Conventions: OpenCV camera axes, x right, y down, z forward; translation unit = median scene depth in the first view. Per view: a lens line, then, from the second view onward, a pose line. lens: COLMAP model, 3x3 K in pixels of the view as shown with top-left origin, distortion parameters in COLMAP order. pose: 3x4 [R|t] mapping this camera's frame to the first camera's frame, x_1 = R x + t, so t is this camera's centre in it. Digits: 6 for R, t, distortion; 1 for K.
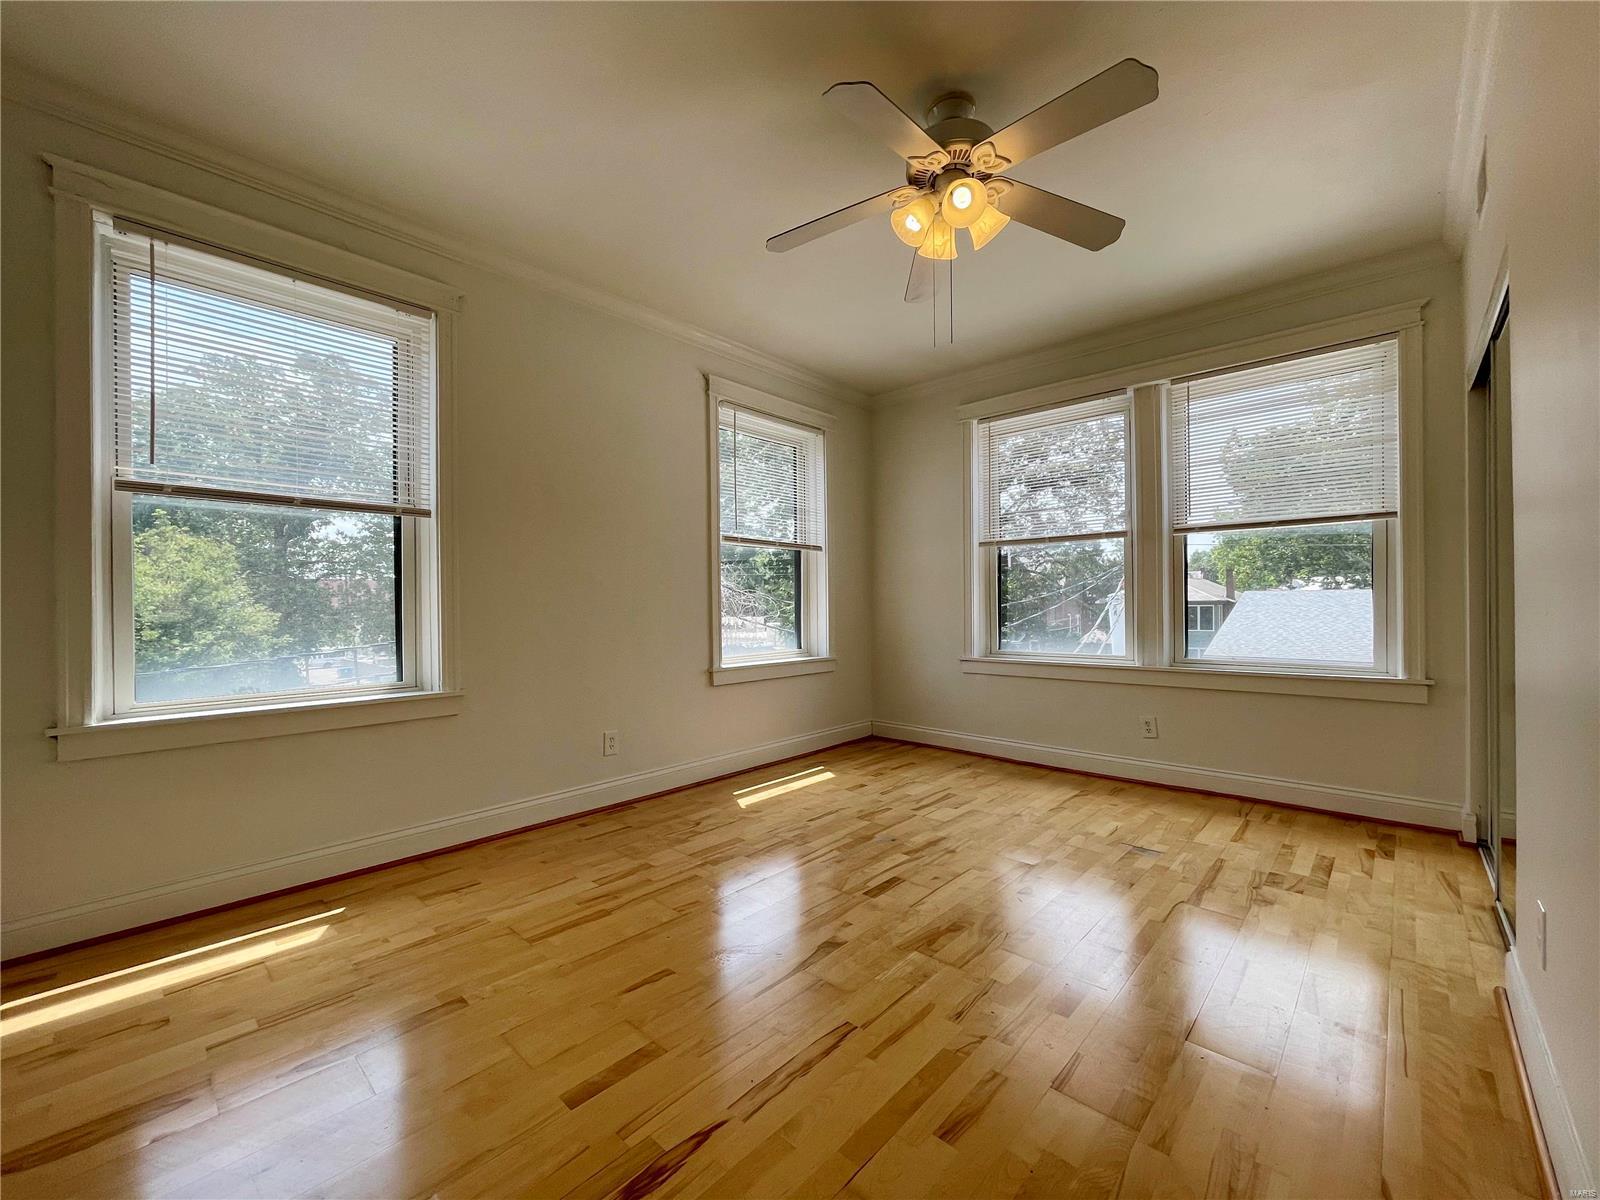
lens RADIAL K [[653.3, 0, 793.2], [0, 653.3, 606.3], [0, 0, 1]] dist [0.001444, -0.000022]
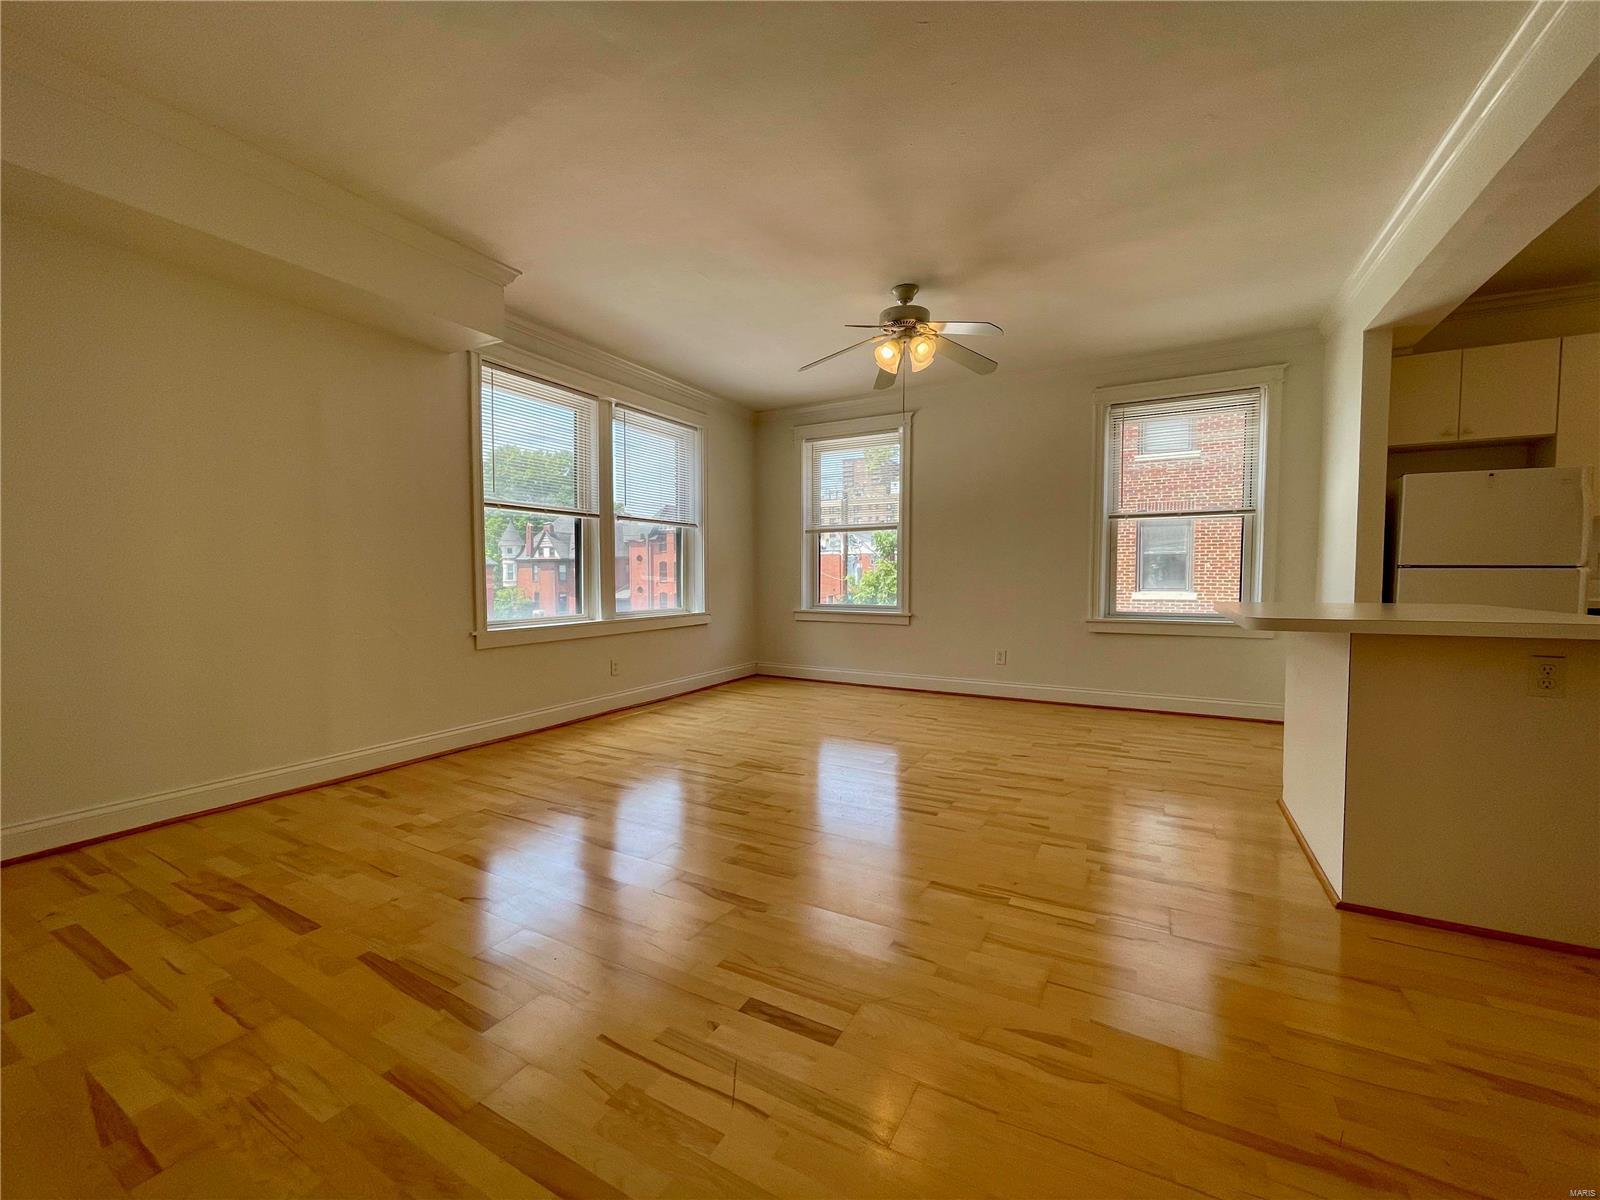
lens RADIAL K [[648.8, 0, 791.0], [0, 648.8, 601.9], [0, 0, 1]] dist [0.000013, -0.000085]
pose [[-0.223411, -0.043976, 0.973732, -0.889520], [-0.002544, 0.999005, 0.044534, -0.004762], [-0.974721, 0.007472, -0.223301, 1.063486]]
